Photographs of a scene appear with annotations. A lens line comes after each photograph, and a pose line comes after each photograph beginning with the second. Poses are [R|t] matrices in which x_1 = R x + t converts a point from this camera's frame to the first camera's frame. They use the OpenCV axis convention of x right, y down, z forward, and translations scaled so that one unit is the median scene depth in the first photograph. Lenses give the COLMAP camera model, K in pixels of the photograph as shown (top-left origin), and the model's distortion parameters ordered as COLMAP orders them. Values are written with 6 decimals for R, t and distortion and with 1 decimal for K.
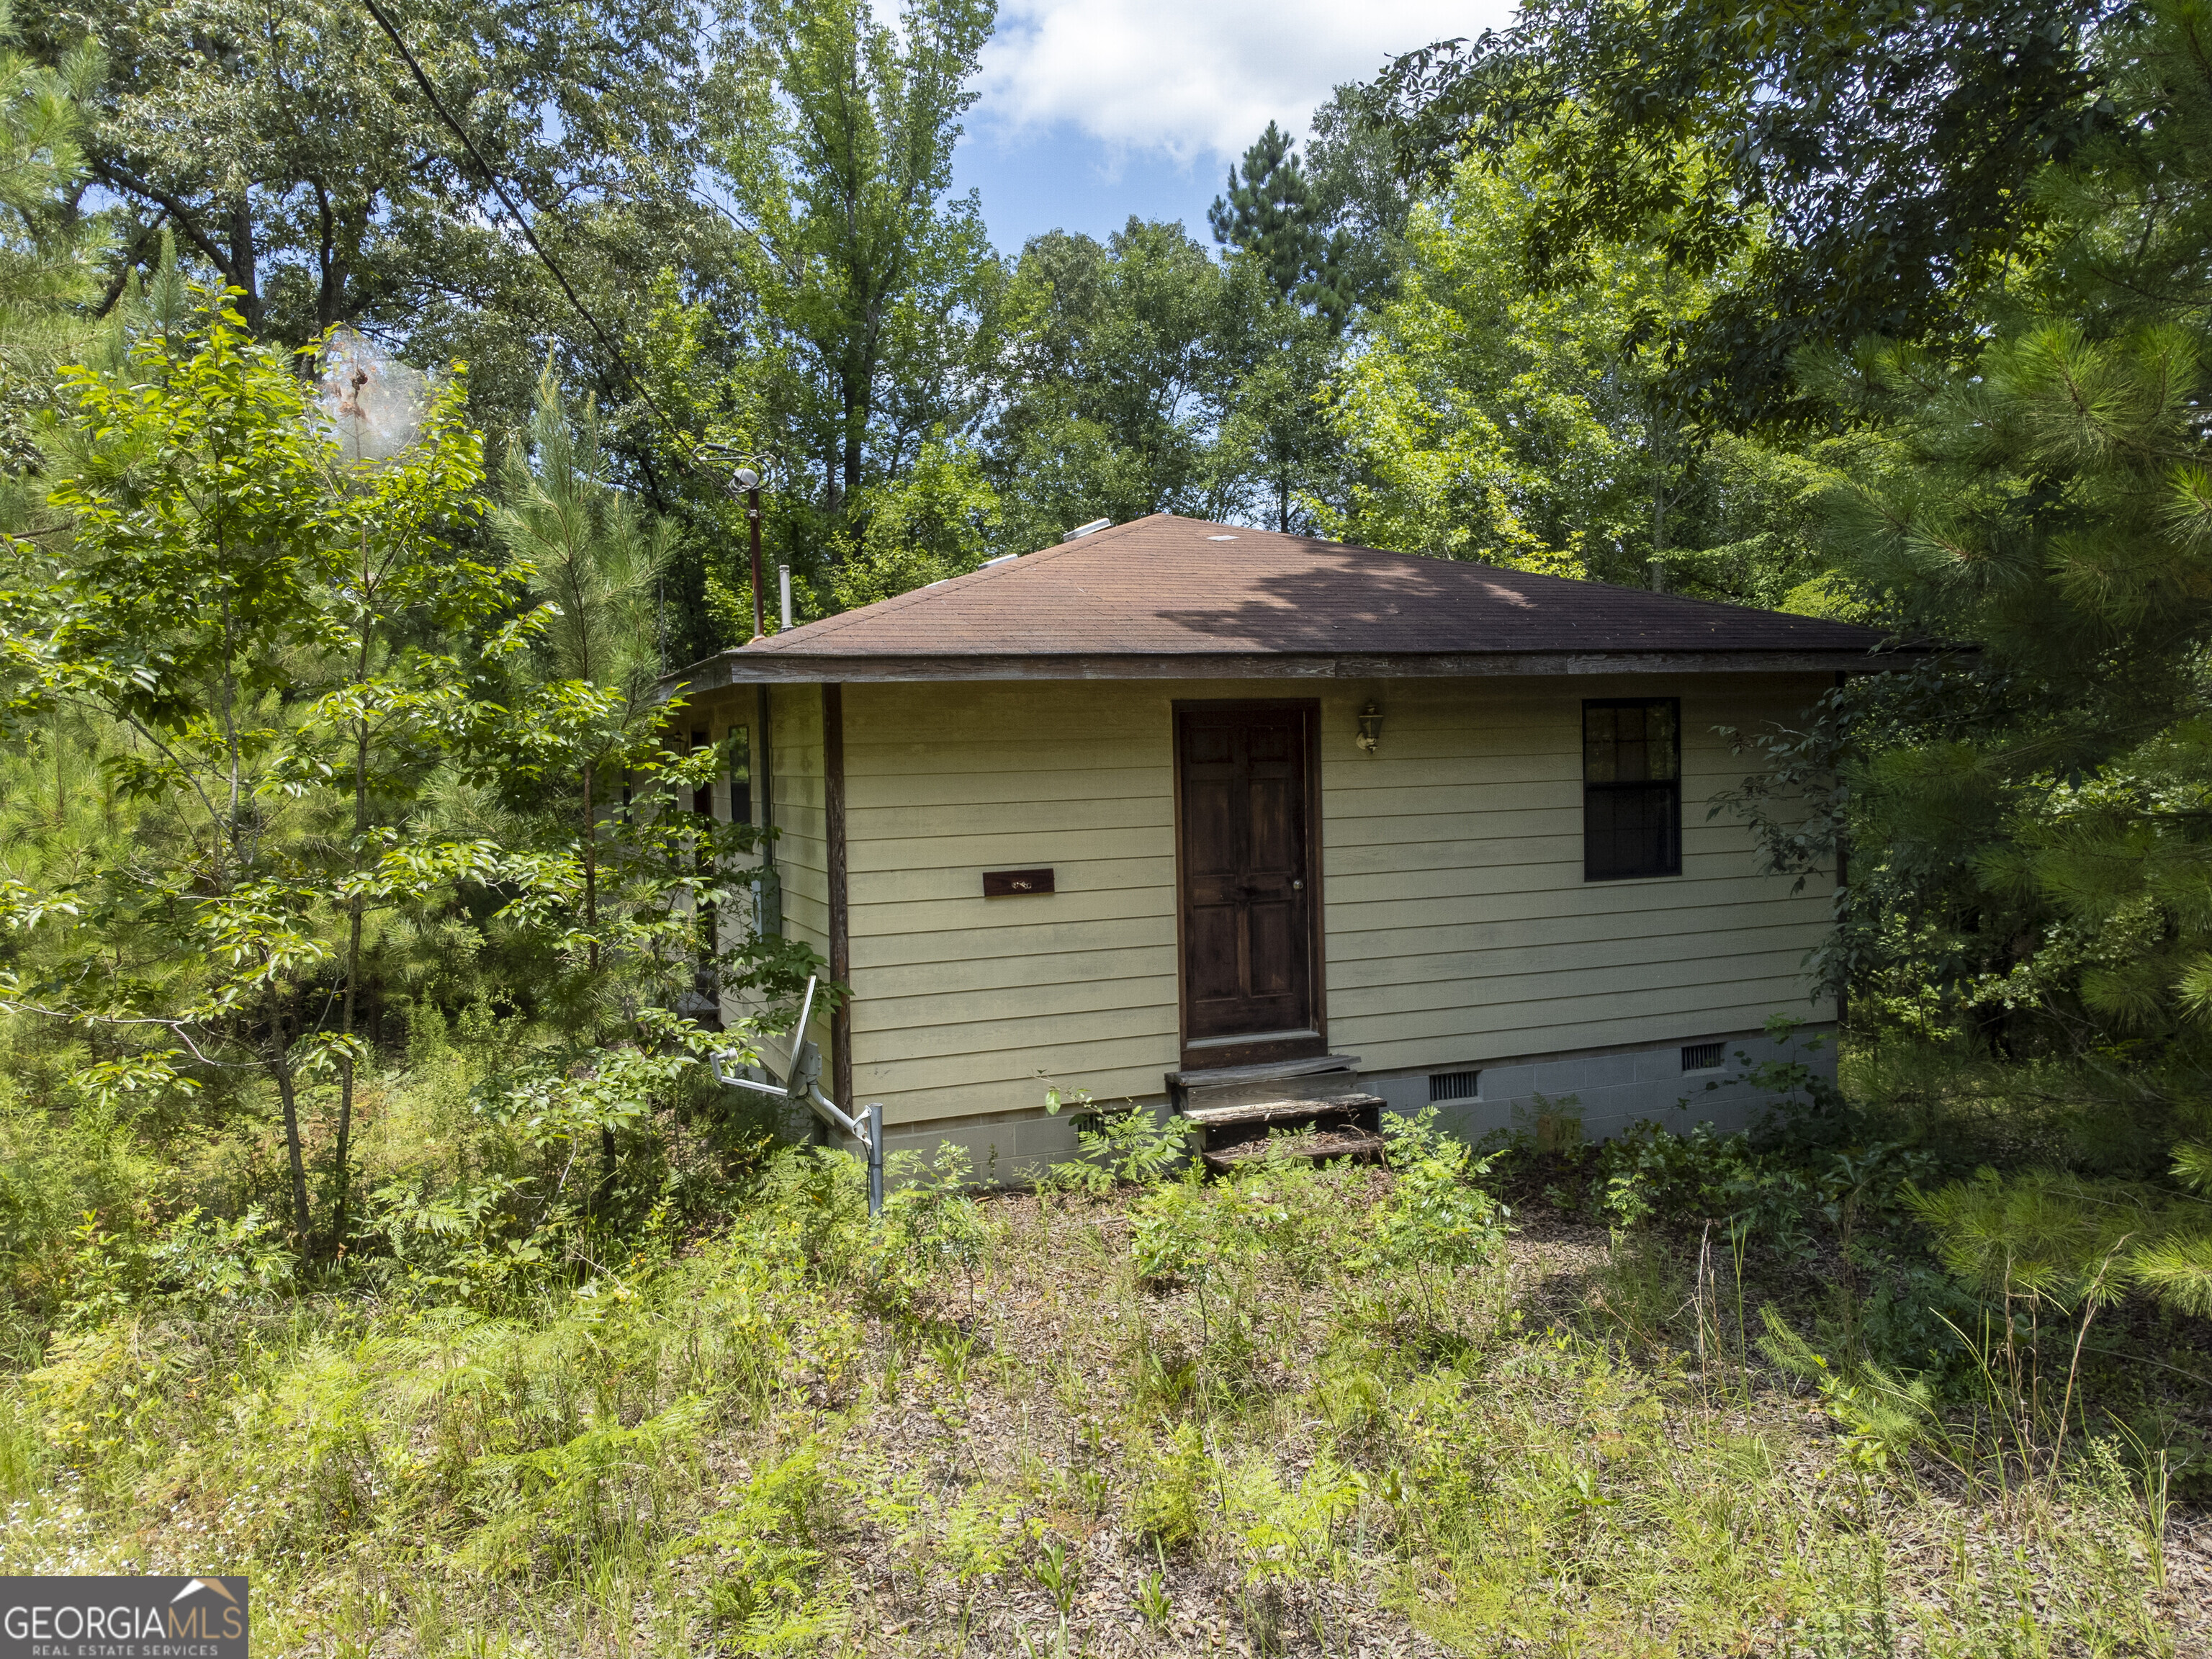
lens RADIAL K [[1648.3, 0, 1108.6], [0, 1648.3, 833.3], [0, 0, 1]] dist [0.018411, 0.002678]
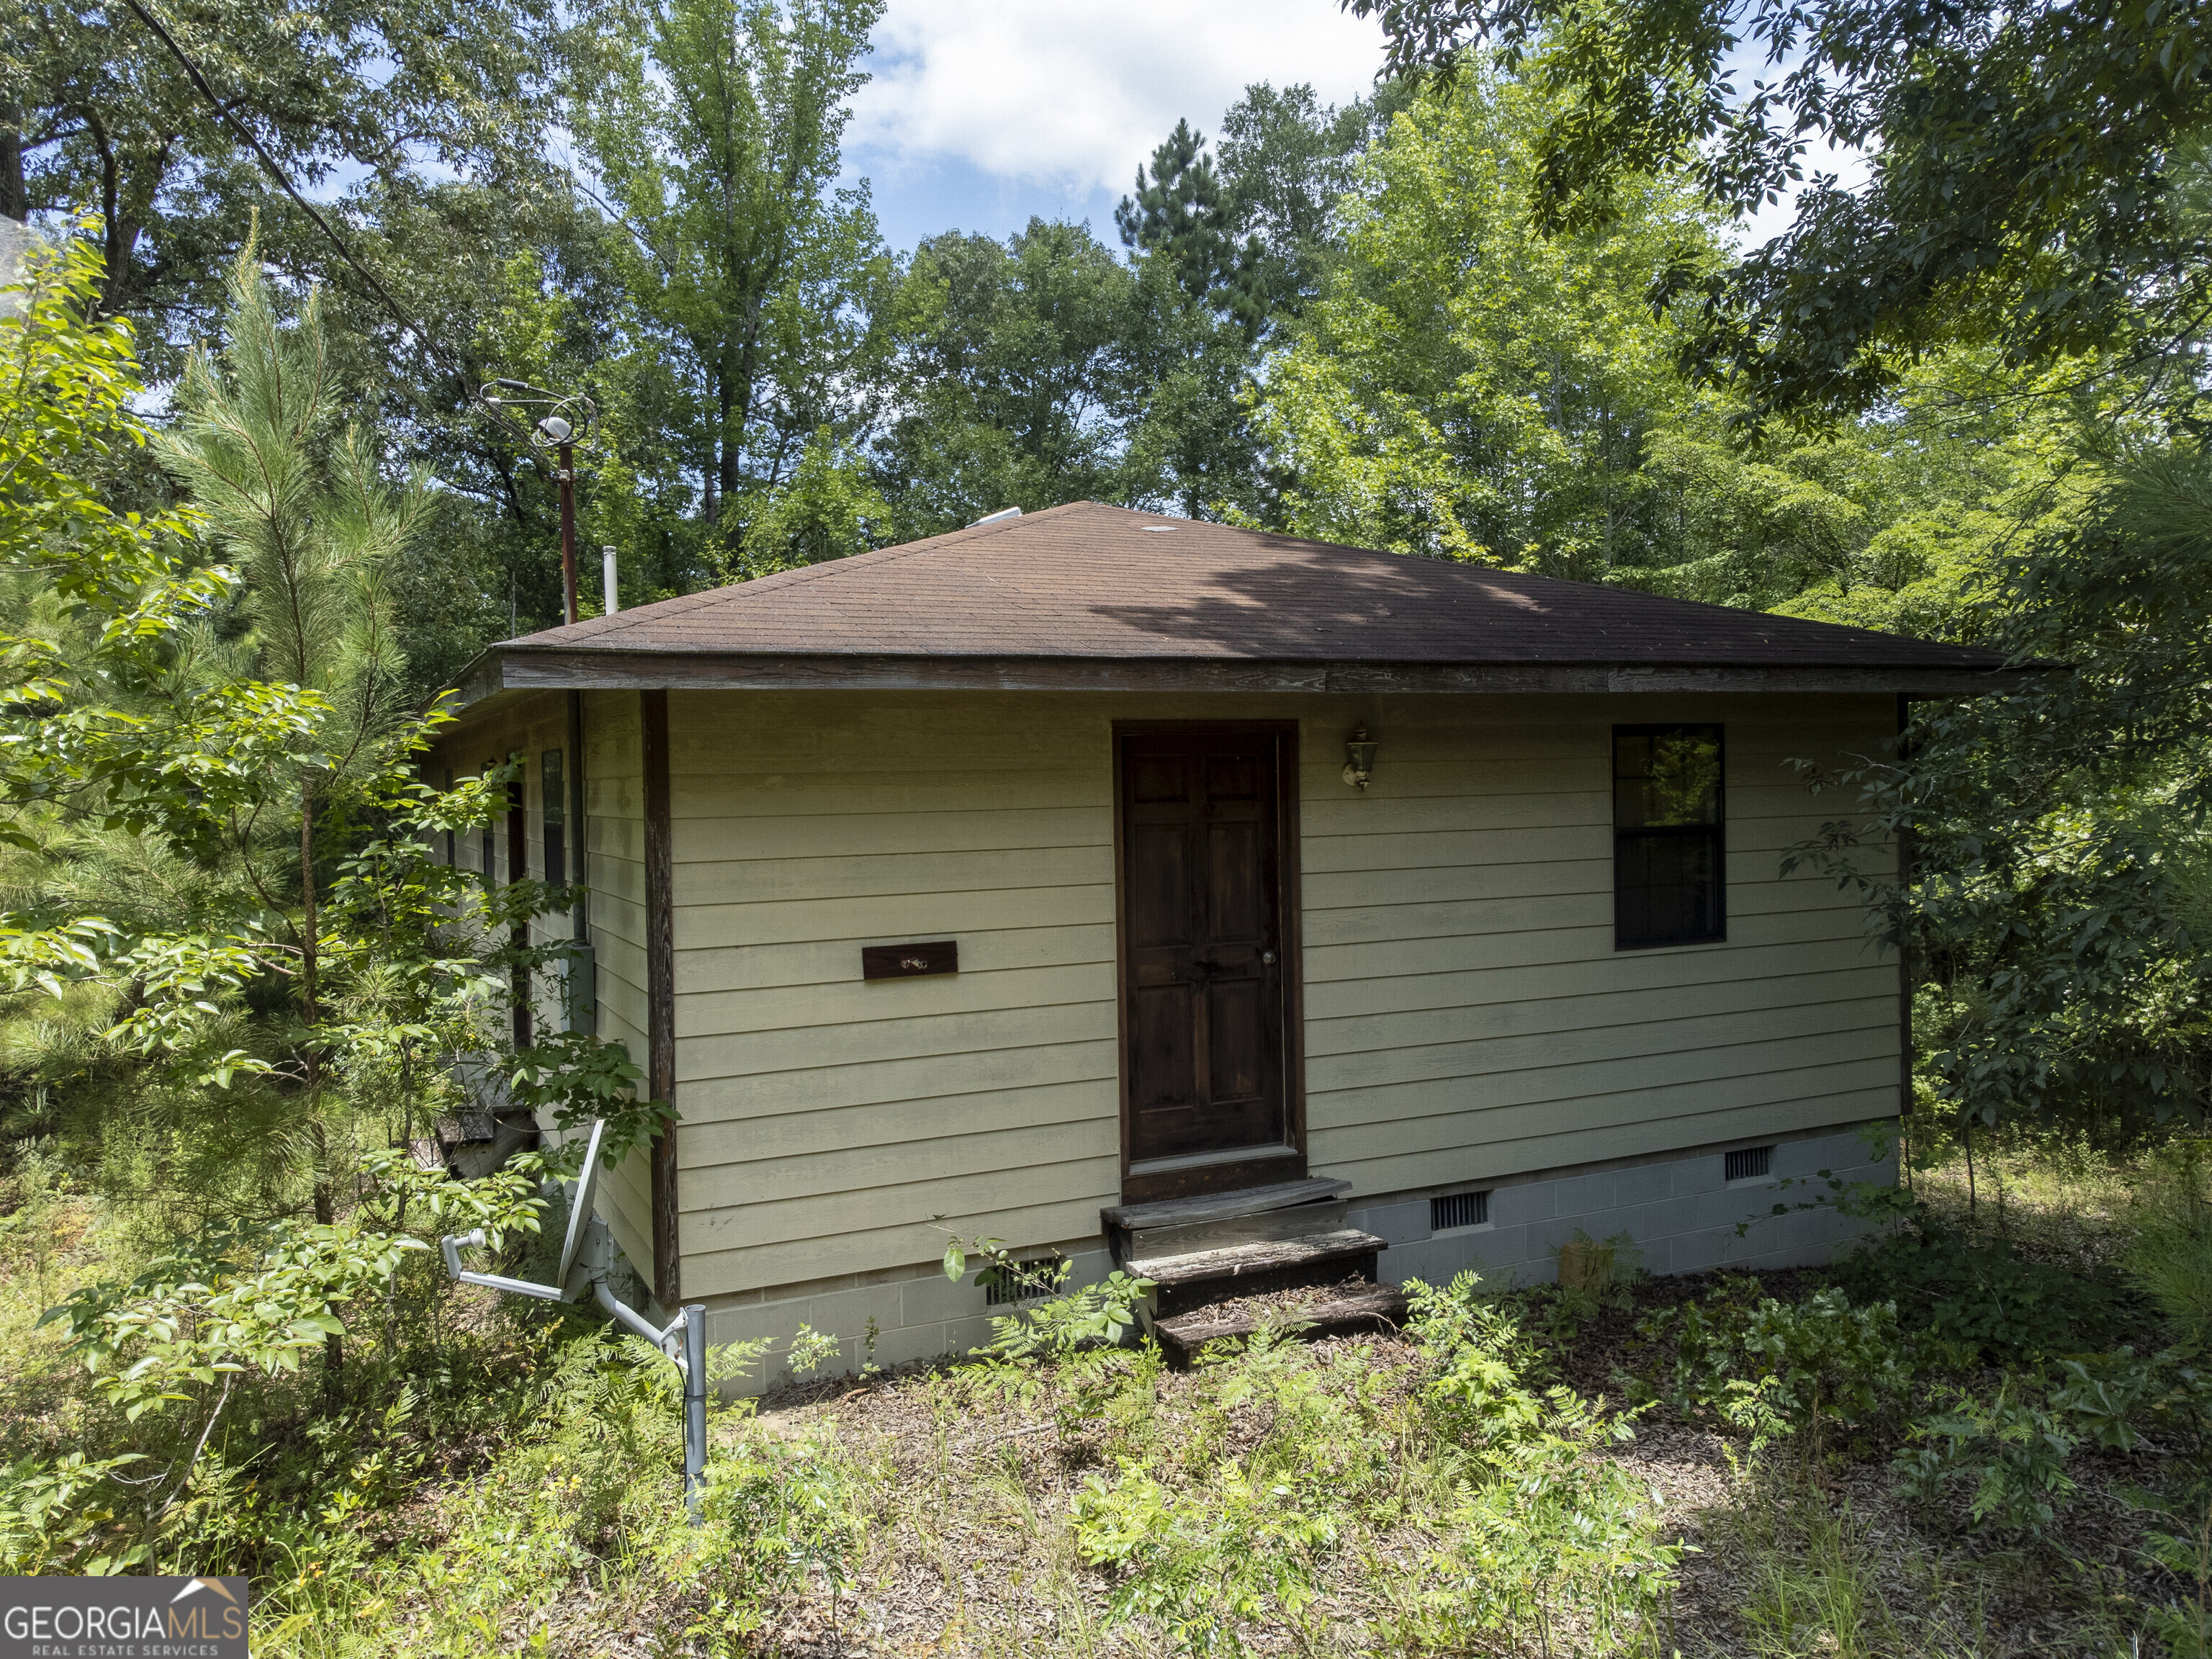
lens RADIAL K [[1648.3, 0, 1104.2], [0, 1648.3, 810.9], [0, 0, 1]] dist [0.018411, 0.002678]
pose [[0.997962, 0.004268, 0.063675, -0.012425], [-0.002190, 0.999464, -0.032670, -0.012168], [-0.063780, 0.032464, 0.997436, 0.212191]]
